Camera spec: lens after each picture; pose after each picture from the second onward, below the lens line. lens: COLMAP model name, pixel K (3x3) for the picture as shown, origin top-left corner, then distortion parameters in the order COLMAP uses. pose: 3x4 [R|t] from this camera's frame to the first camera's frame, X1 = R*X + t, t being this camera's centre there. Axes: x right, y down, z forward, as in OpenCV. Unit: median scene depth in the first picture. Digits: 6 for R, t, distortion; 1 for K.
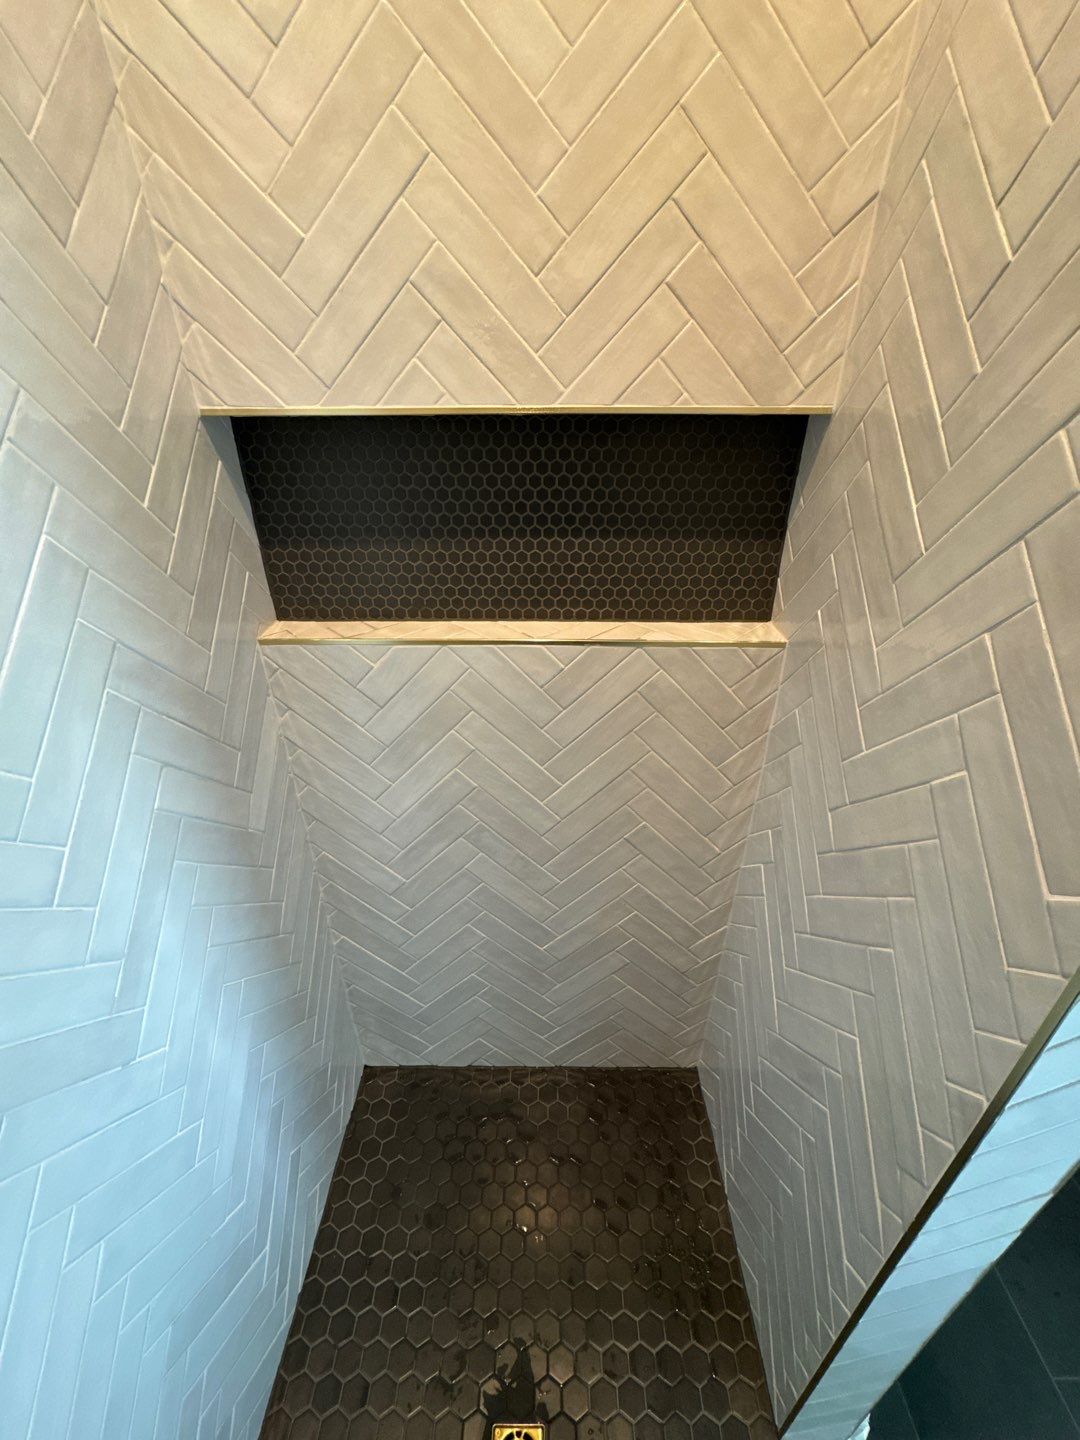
lens RADIAL K [[576.5, 0, 540.0], [0, 576.5, 720.0], [0, 0, 1]] dist [-0.001552, -0.000093]
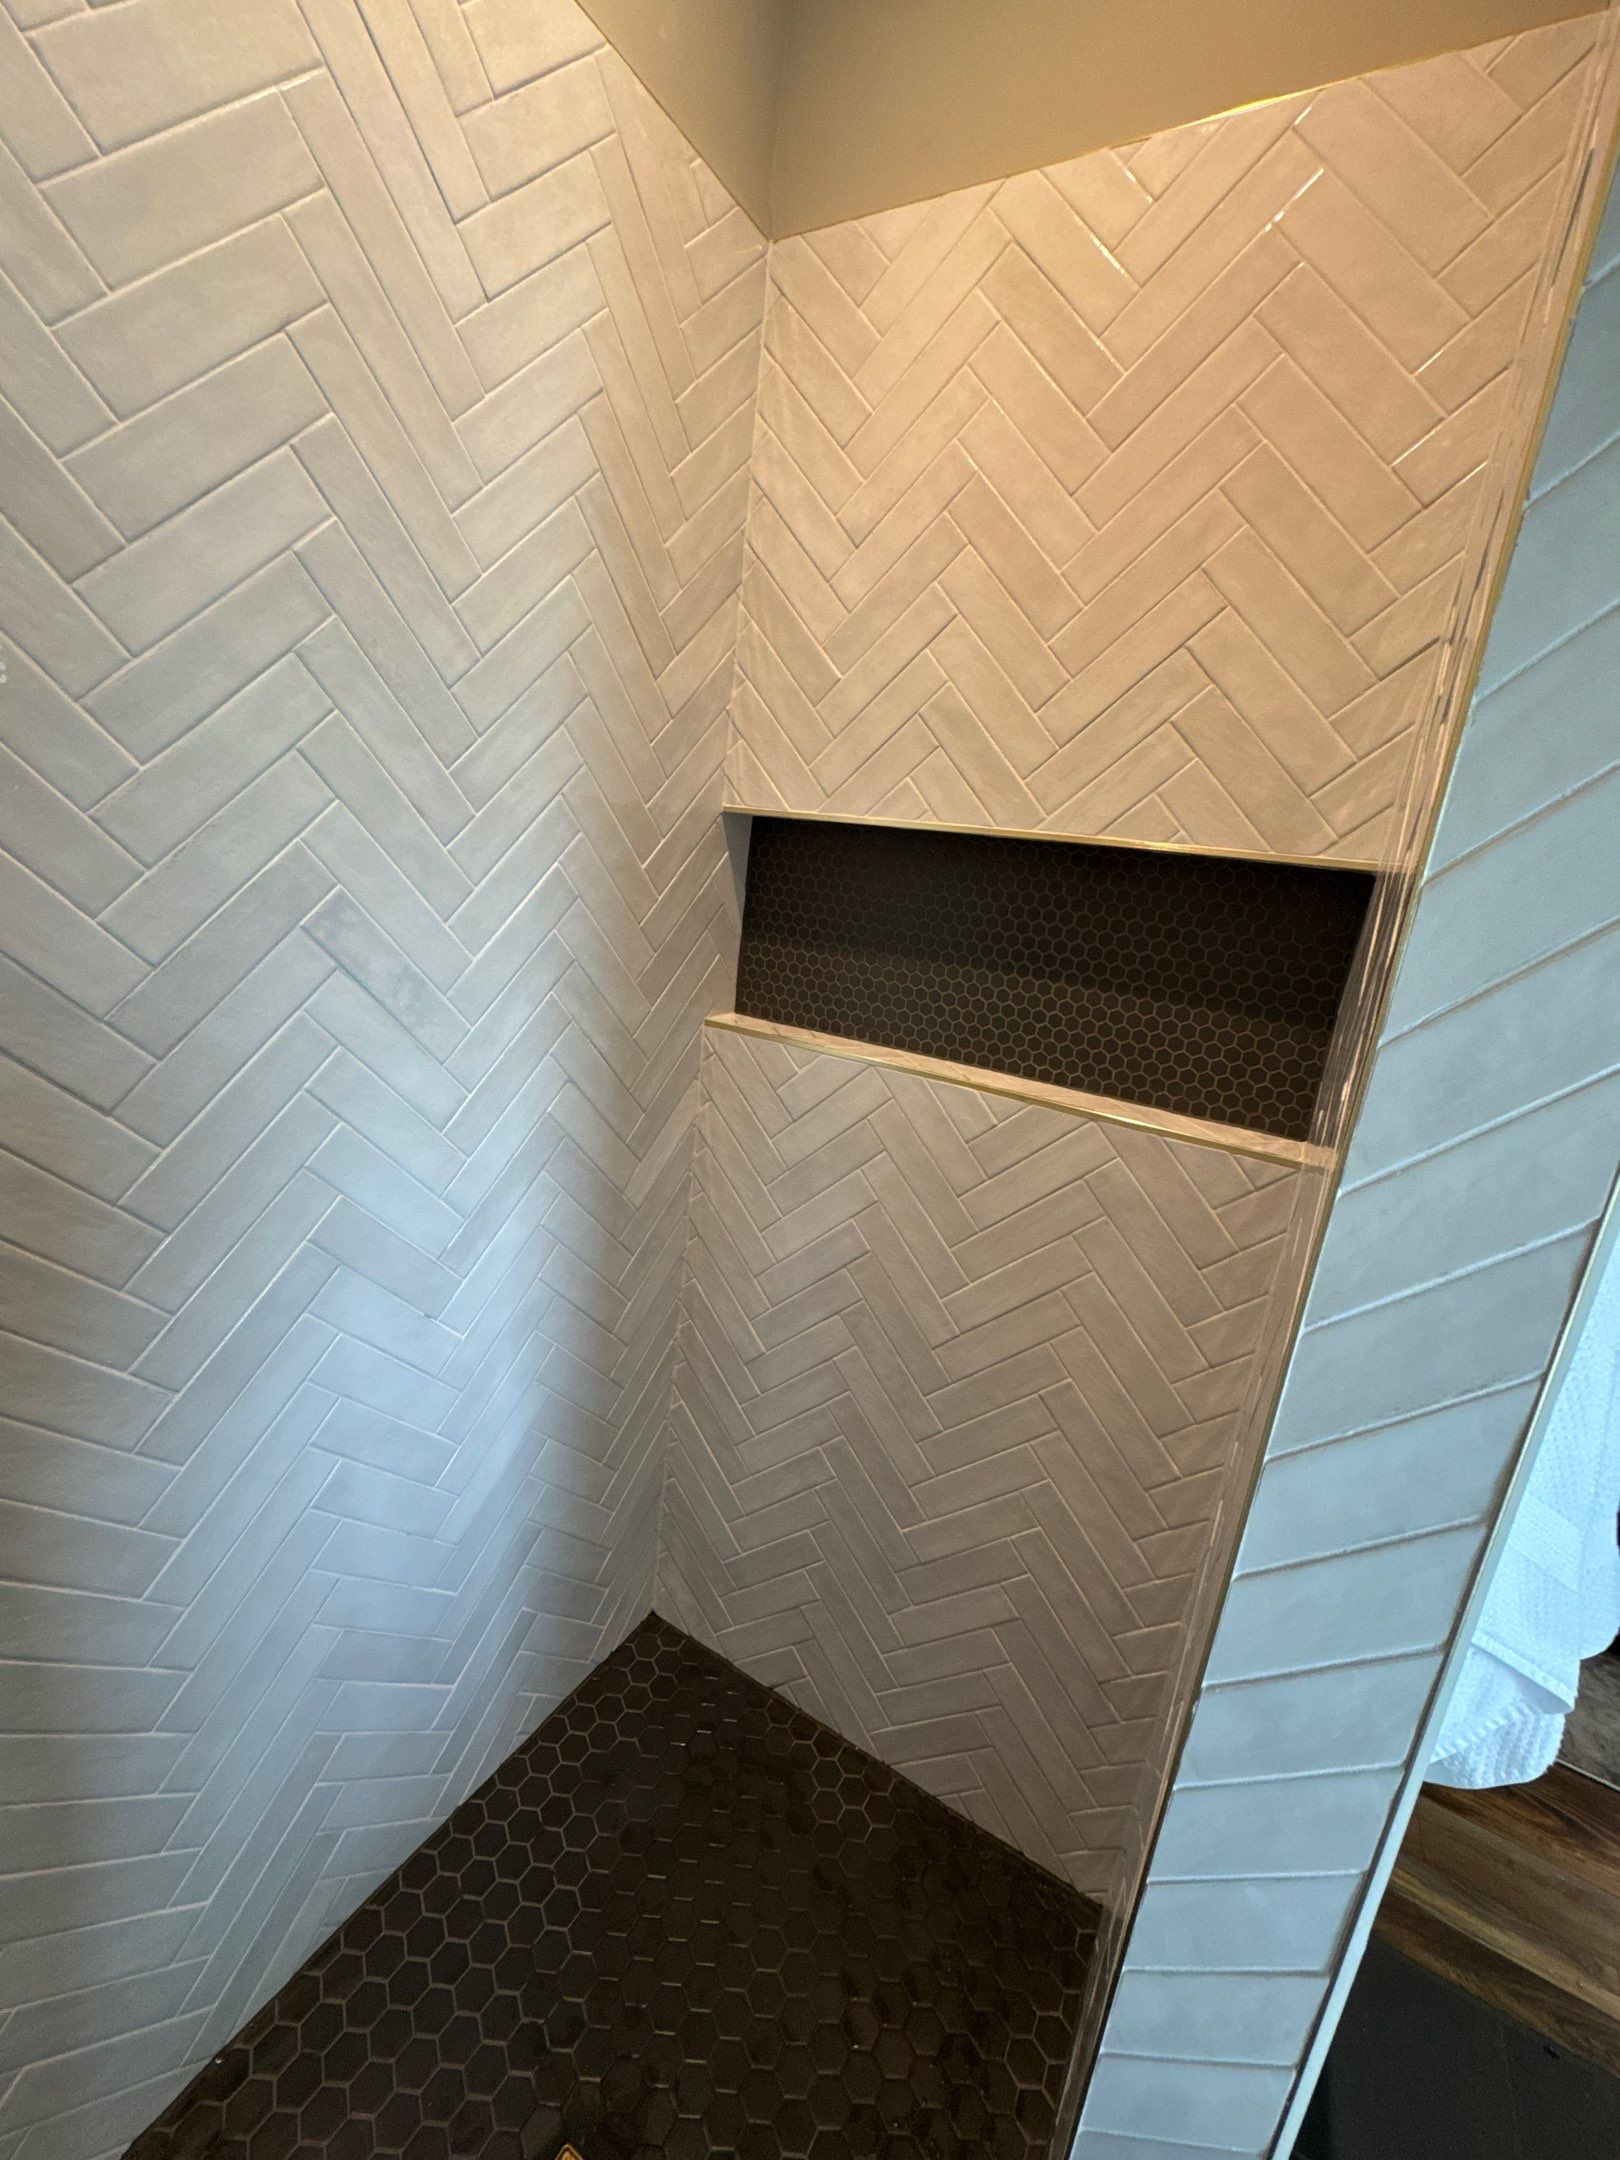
lens RADIAL K [[864.7, 0, 810.0], [0, 864.7, 1080.0], [0, 0, 1]] dist [-0.001552, -0.000093]
pose [[0.859588, 0.220432, -0.460997, 0.375571], [-0.341185, 0.919195, -0.196658, 0.188220], [0.380397, 0.326330, 0.865336, -0.183445]]
